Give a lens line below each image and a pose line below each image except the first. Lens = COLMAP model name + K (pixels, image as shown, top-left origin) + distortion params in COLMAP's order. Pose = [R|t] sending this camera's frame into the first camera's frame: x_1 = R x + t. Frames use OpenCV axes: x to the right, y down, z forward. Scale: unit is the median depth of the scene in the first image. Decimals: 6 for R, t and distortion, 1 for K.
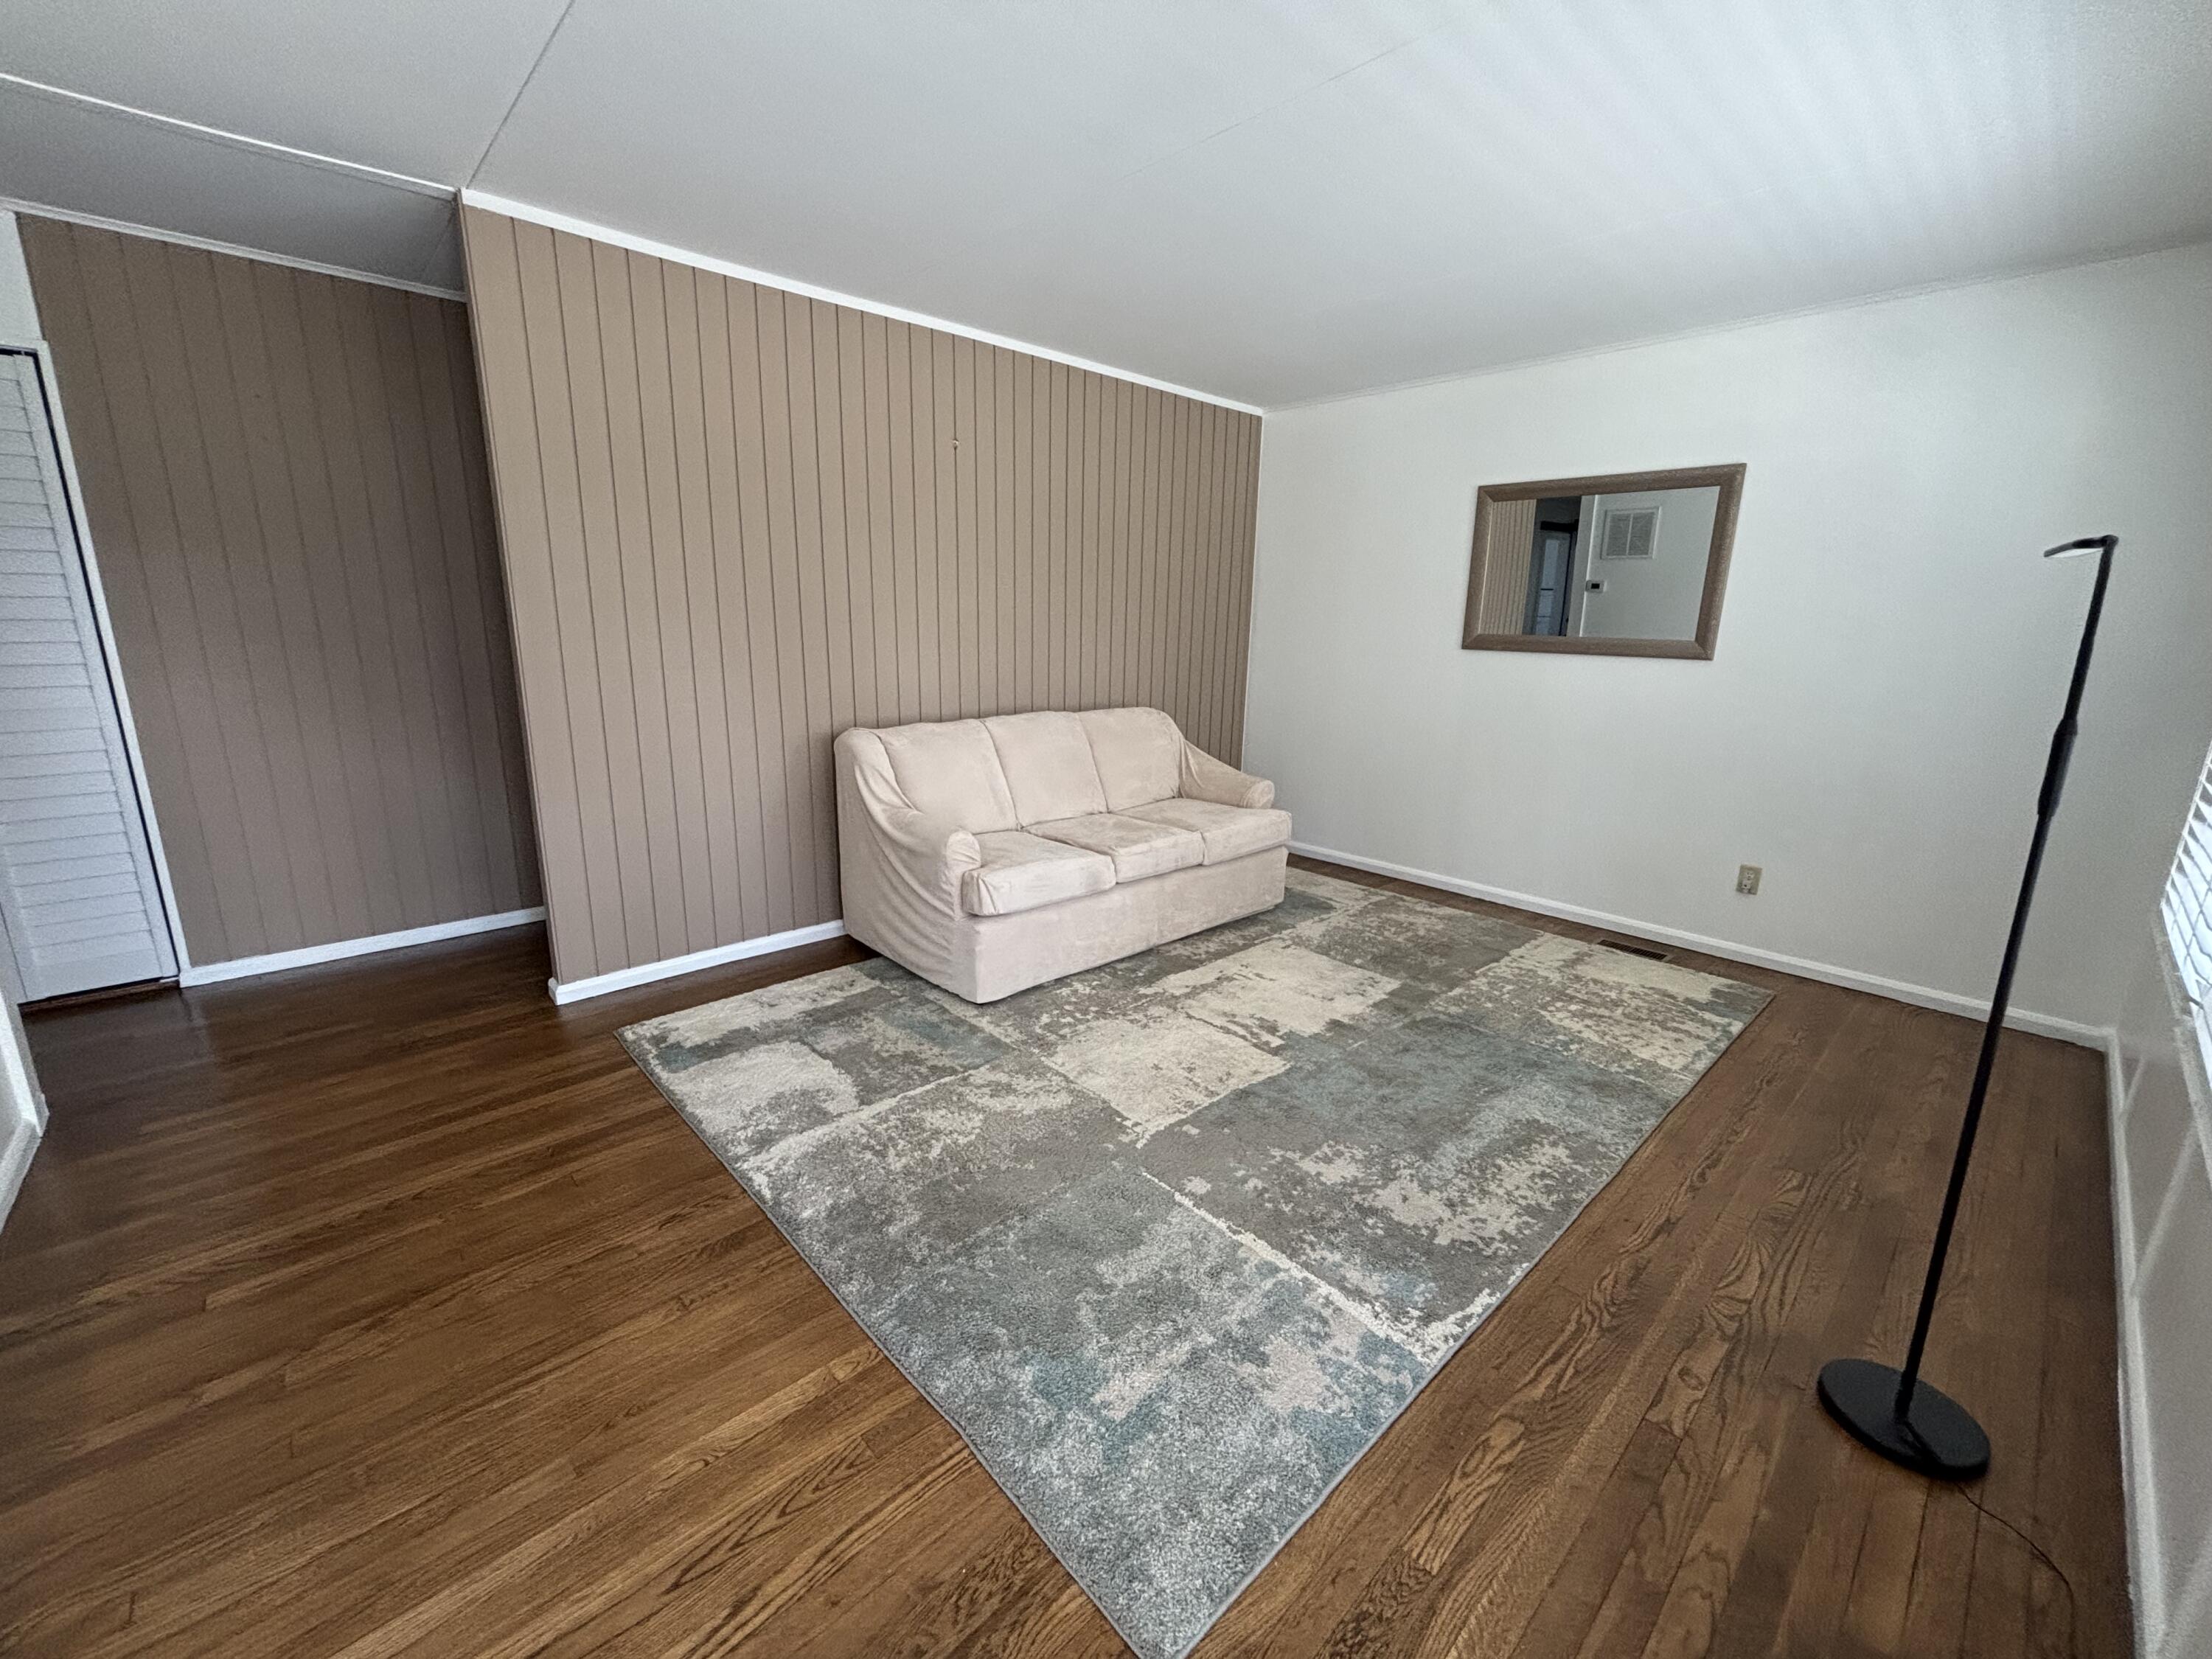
lens RADIAL K [[894.2, 0, 1095.4], [0, 894.2, 825.1], [0, 0, 1]] dist [0.001144, 0.001245]
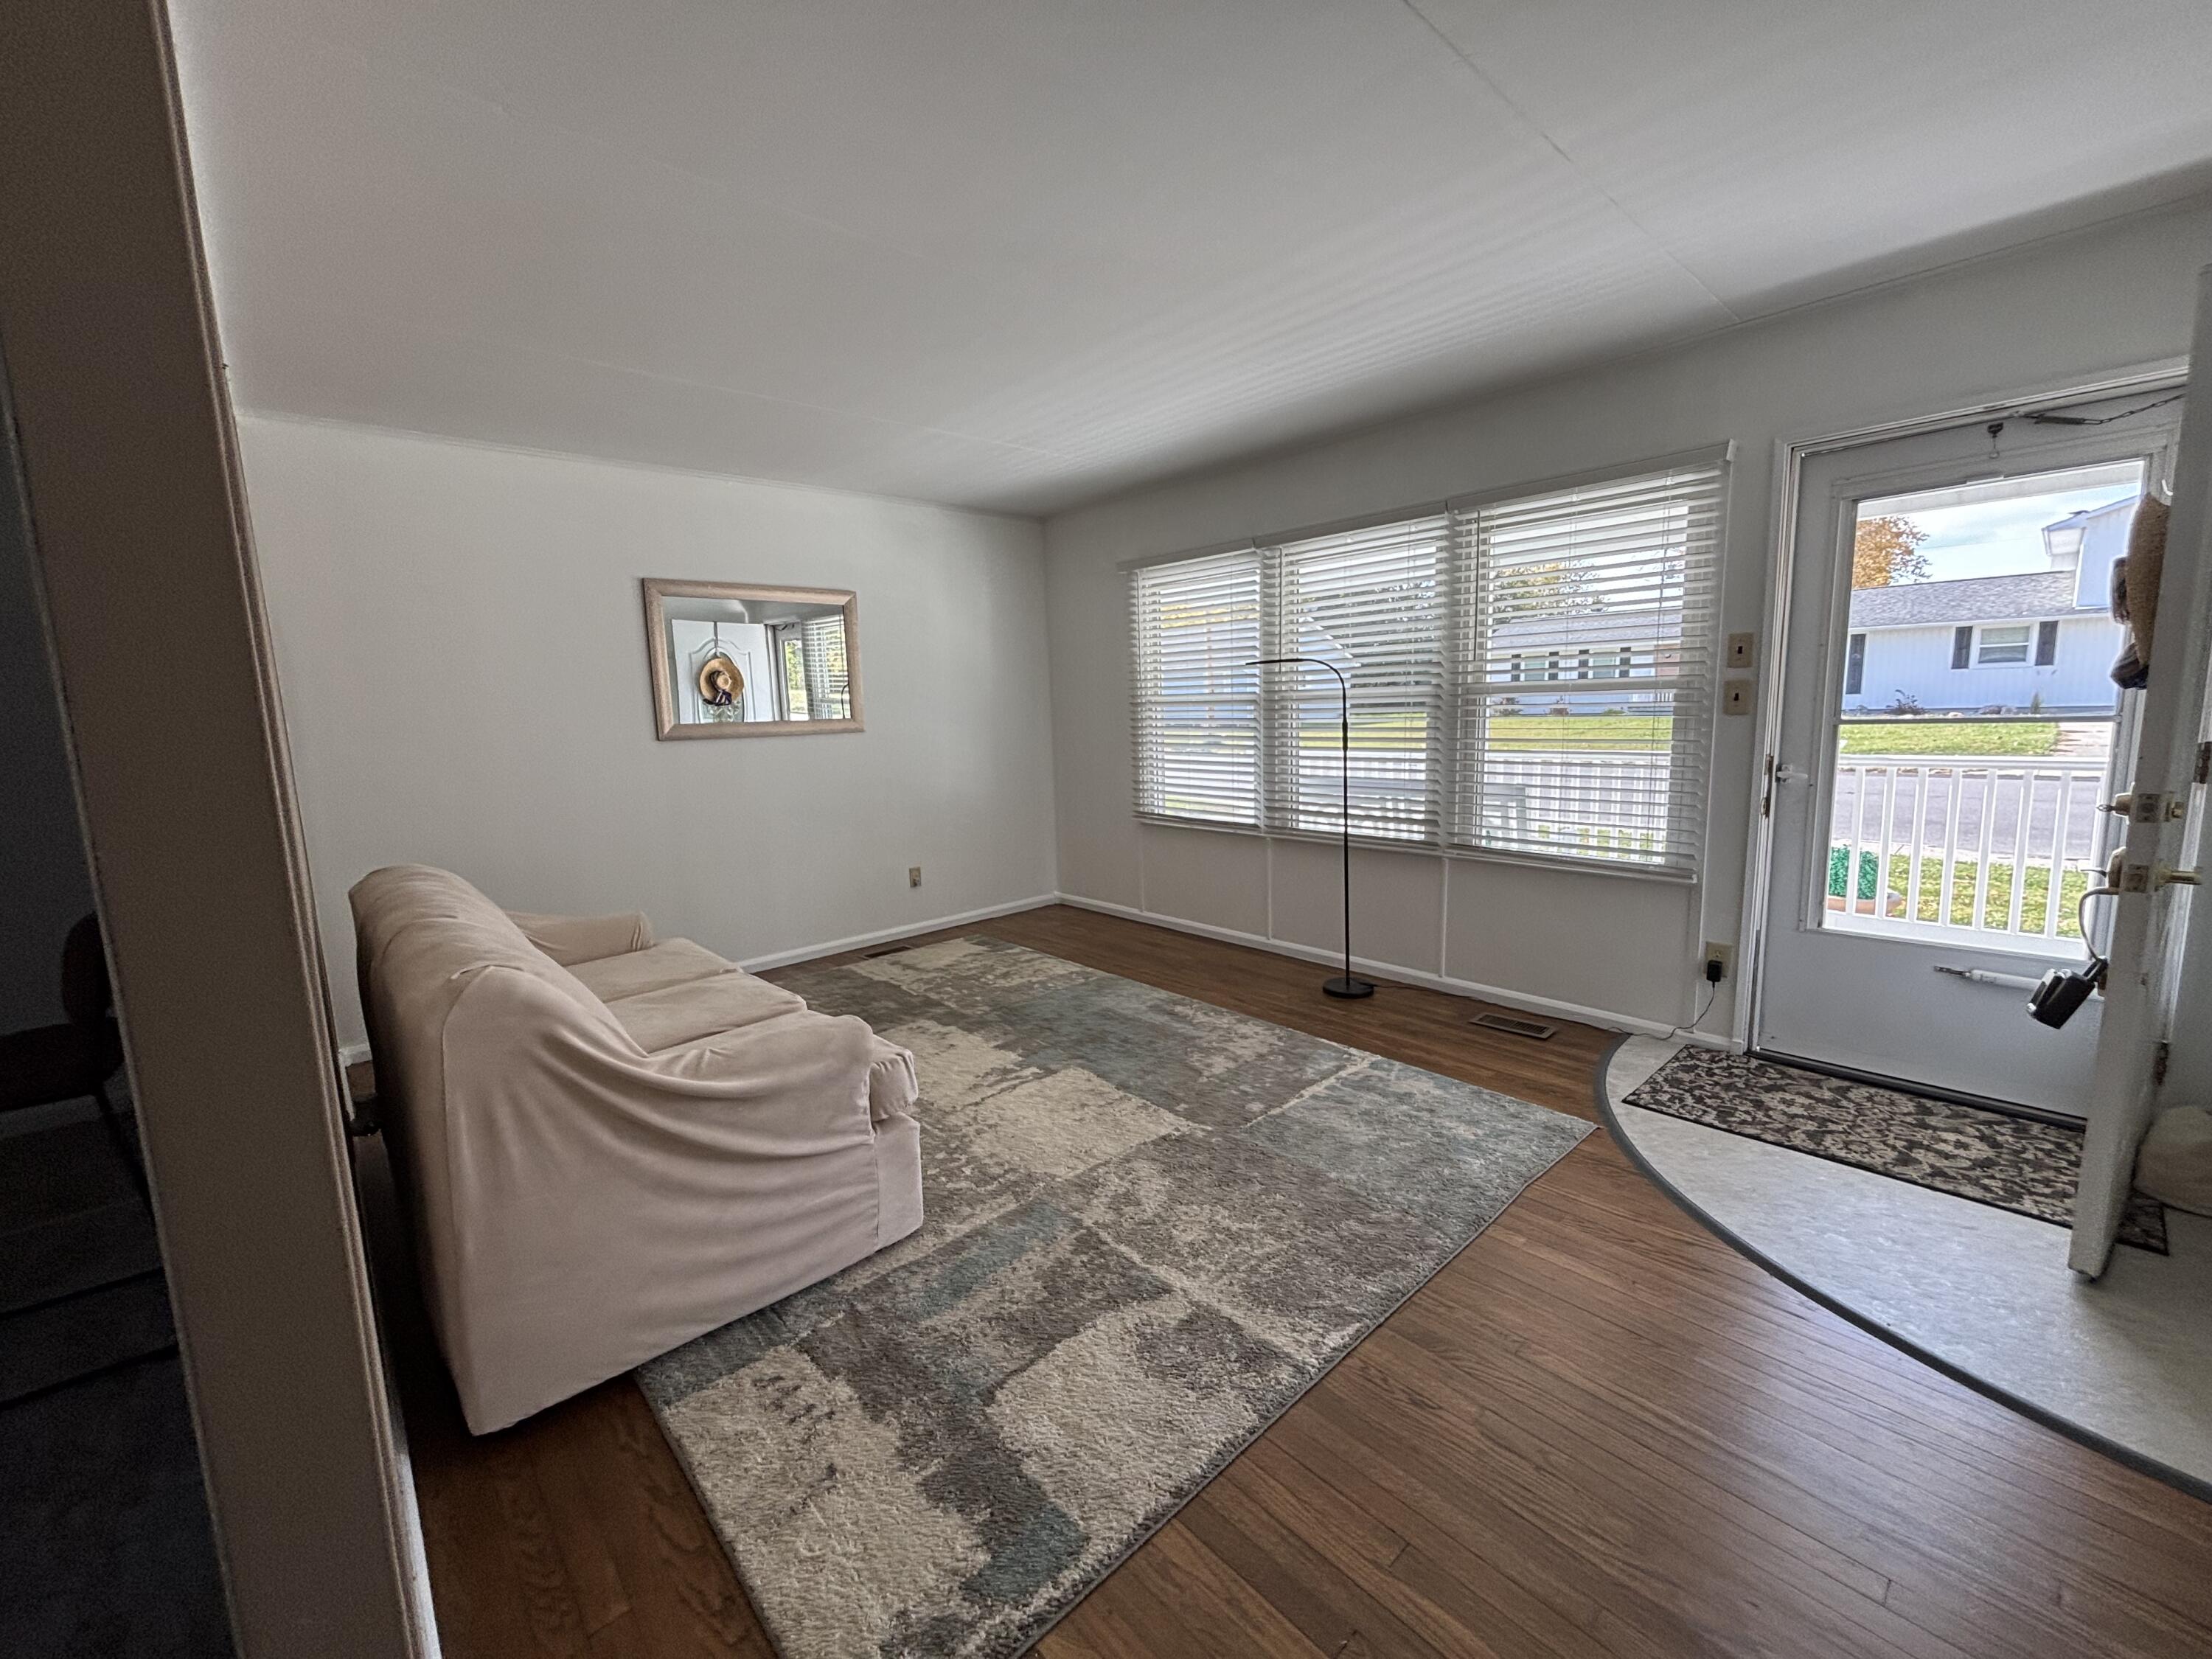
lens RADIAL K [[894.2, 0, 1093.6], [0, 894.2, 822.8], [0, 0, 1]] dist [0.001144, 0.001245]
pose [[0.017393, -0.161451, 0.986727, -0.852203], [0.268829, 0.951291, 0.150915, -0.203805], [-0.963031, 0.262637, 0.059949, 0.766604]]
